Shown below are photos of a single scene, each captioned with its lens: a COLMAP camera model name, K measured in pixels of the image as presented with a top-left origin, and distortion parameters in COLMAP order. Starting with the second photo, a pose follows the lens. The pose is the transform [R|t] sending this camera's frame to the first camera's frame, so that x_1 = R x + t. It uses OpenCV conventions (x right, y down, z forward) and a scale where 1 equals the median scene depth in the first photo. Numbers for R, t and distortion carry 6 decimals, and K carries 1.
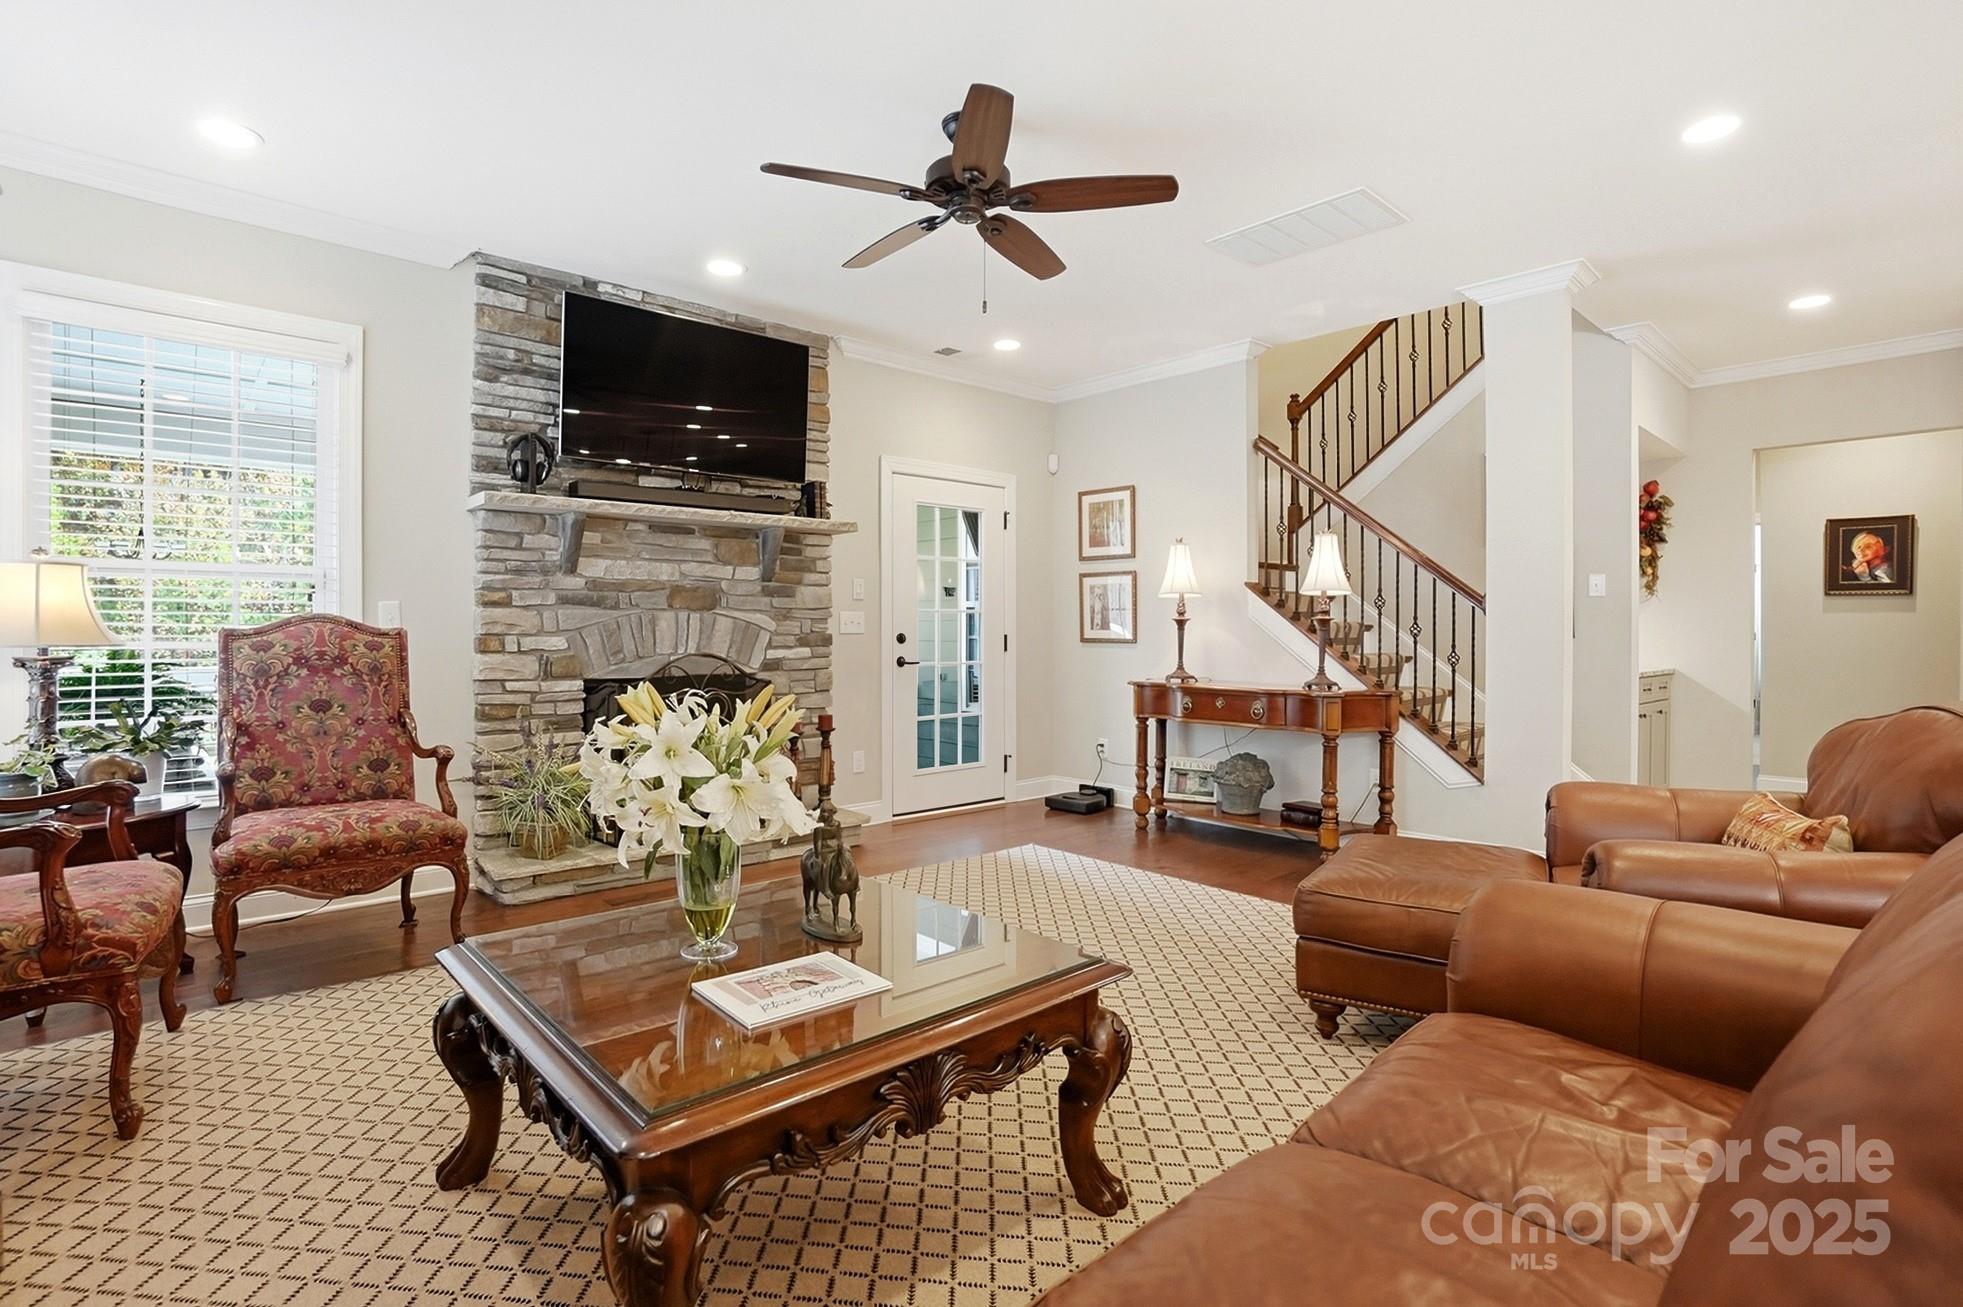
lens RADIAL K [[916.8, 0, 980.6], [0, 916.8, 630.7], [0, 0, 1]] dist [-0.043296, 0.000103]
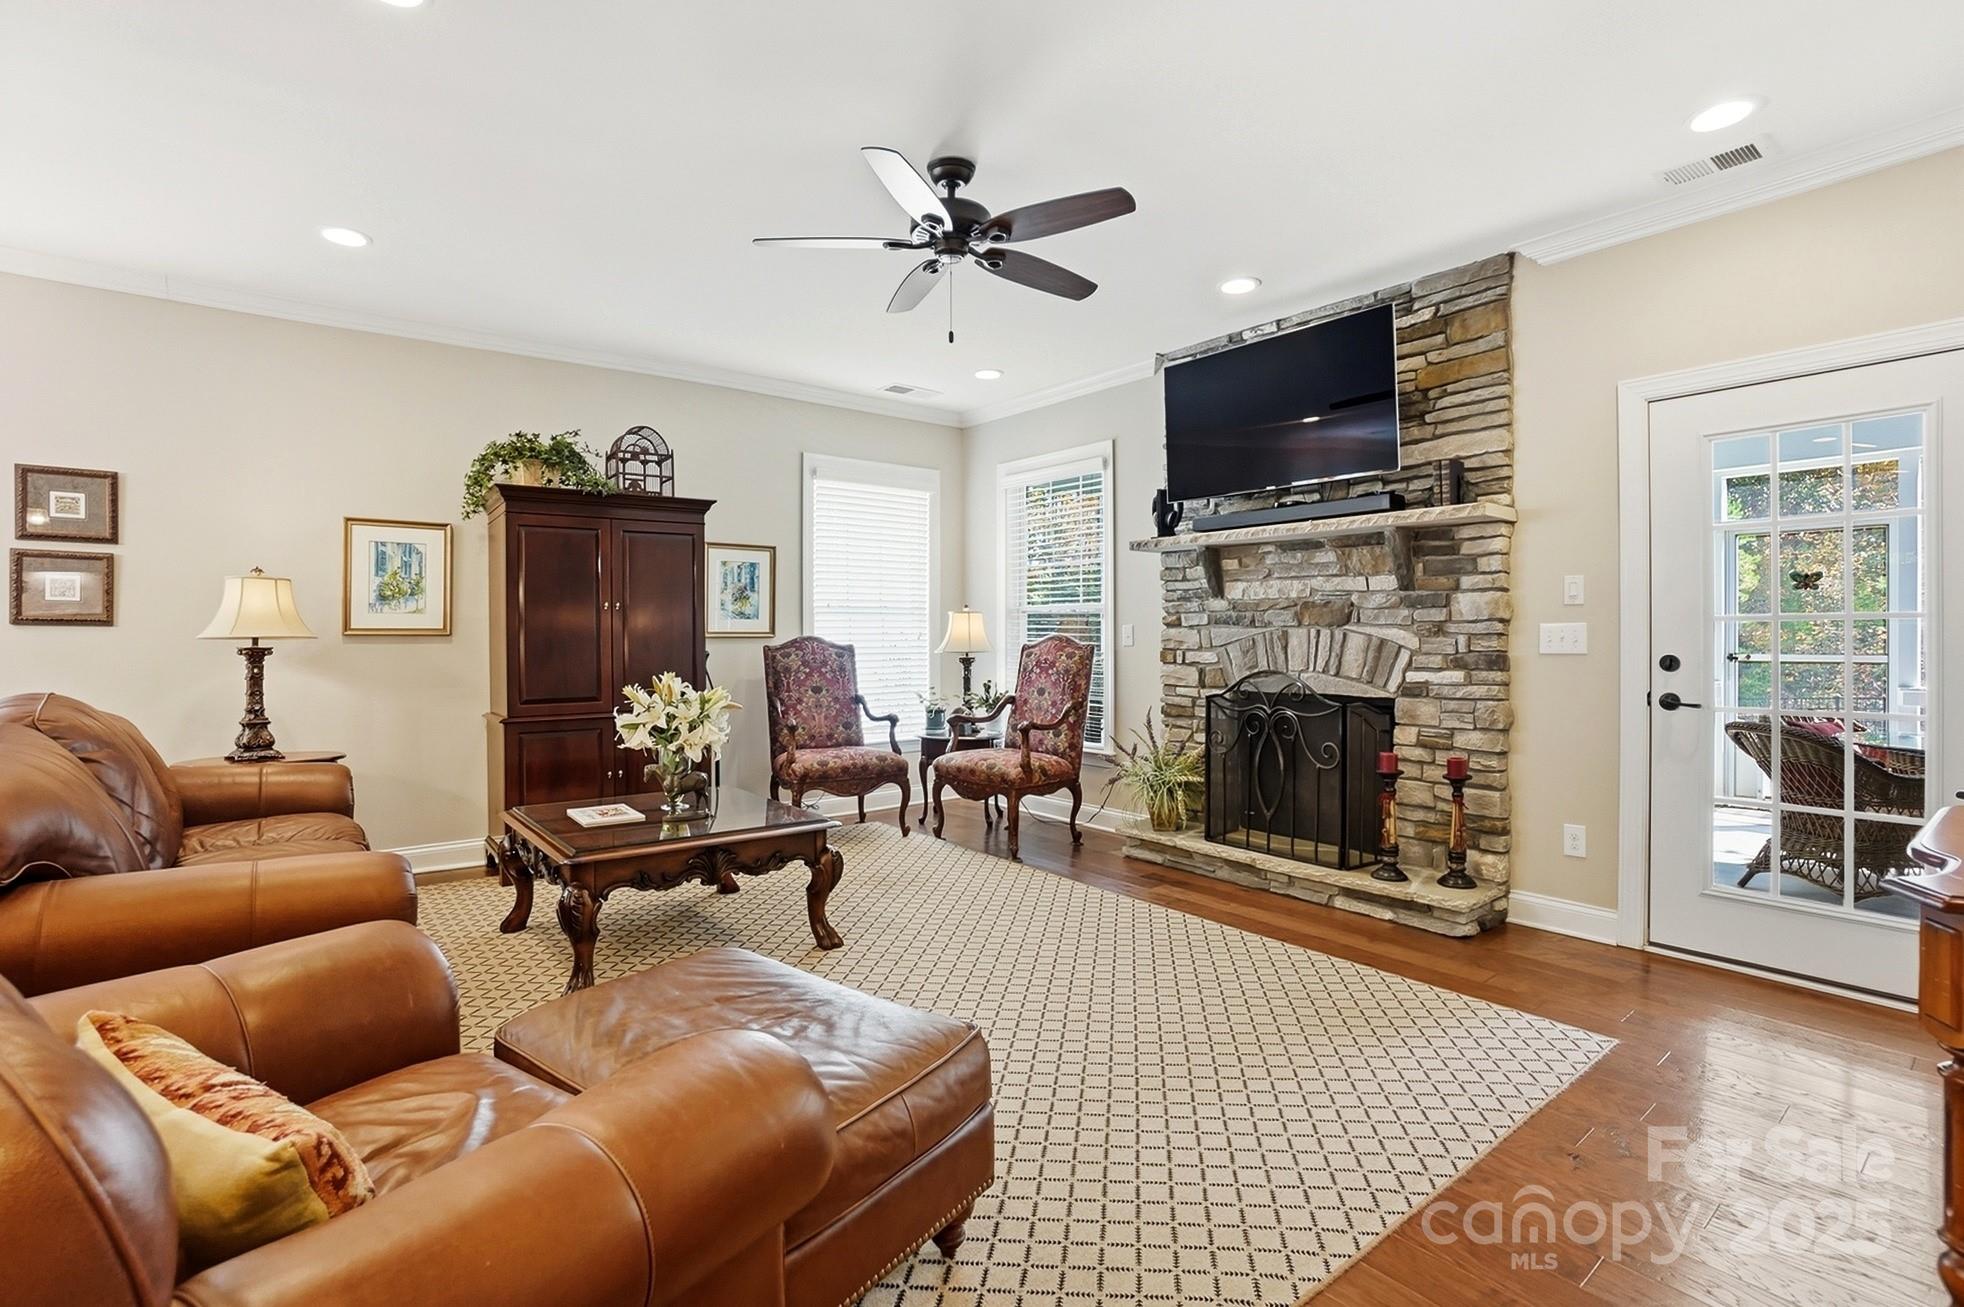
lens RADIAL K [[894.9, 0, 972.8], [0, 894.9, 648.2], [0, 0, 1]] dist [-0.068054, 0.024107]
pose [[-0.043215, 0.012762, -0.998984, 0.638262], [-0.000511, 0.999918, 0.012796, -0.011468], [0.999066, 0.001063, -0.043205, 0.676532]]
